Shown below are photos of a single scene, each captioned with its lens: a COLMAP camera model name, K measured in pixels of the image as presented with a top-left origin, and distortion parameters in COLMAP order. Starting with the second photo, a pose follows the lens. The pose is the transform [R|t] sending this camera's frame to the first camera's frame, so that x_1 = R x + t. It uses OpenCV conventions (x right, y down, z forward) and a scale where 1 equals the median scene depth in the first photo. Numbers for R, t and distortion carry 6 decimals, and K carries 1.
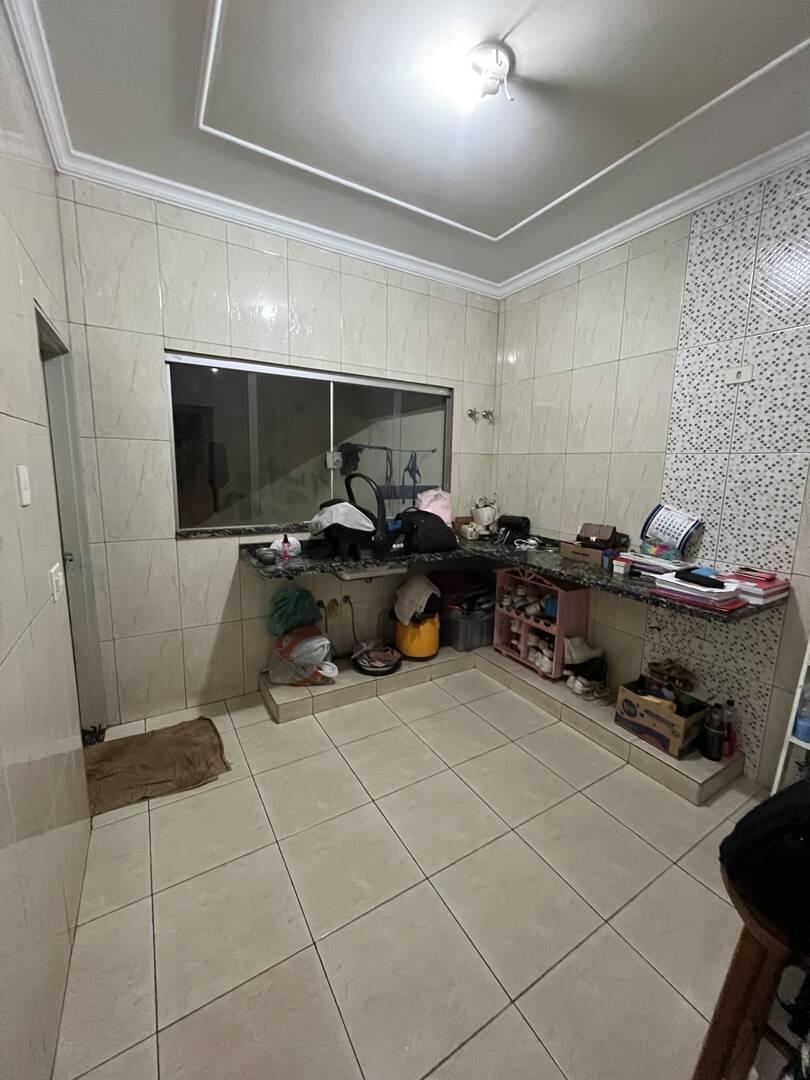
lens RADIAL K [[434.8, 0, 404.7], [0, 434.8, 541.0], [0, 0, 1]] dist [-0.003659, 0.000442]
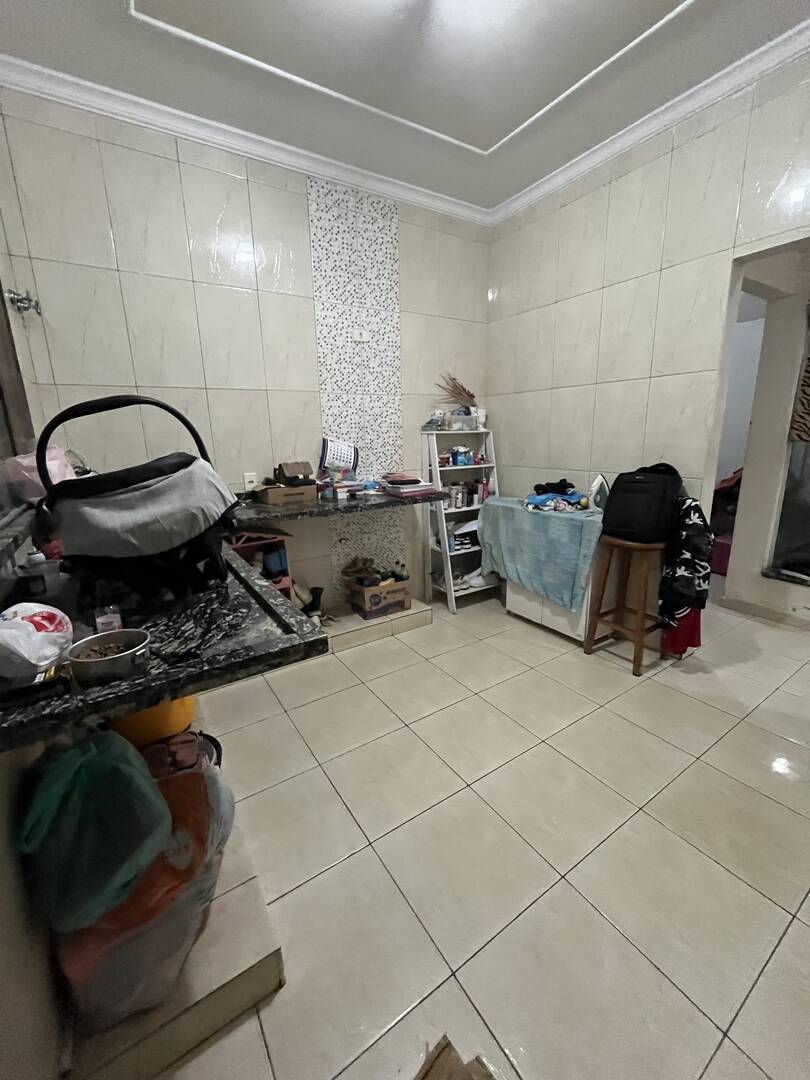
lens RADIAL K [[434.8, 0, 403.6], [0, 434.8, 532.5], [0, 0, 1]] dist [-0.003659, 0.000442]
pose [[-0.024647, -0.260413, 0.965183, -0.666390], [0.181994, 0.948173, 0.260472, -0.116492], [-0.982991, 0.182077, 0.024024, 0.875691]]
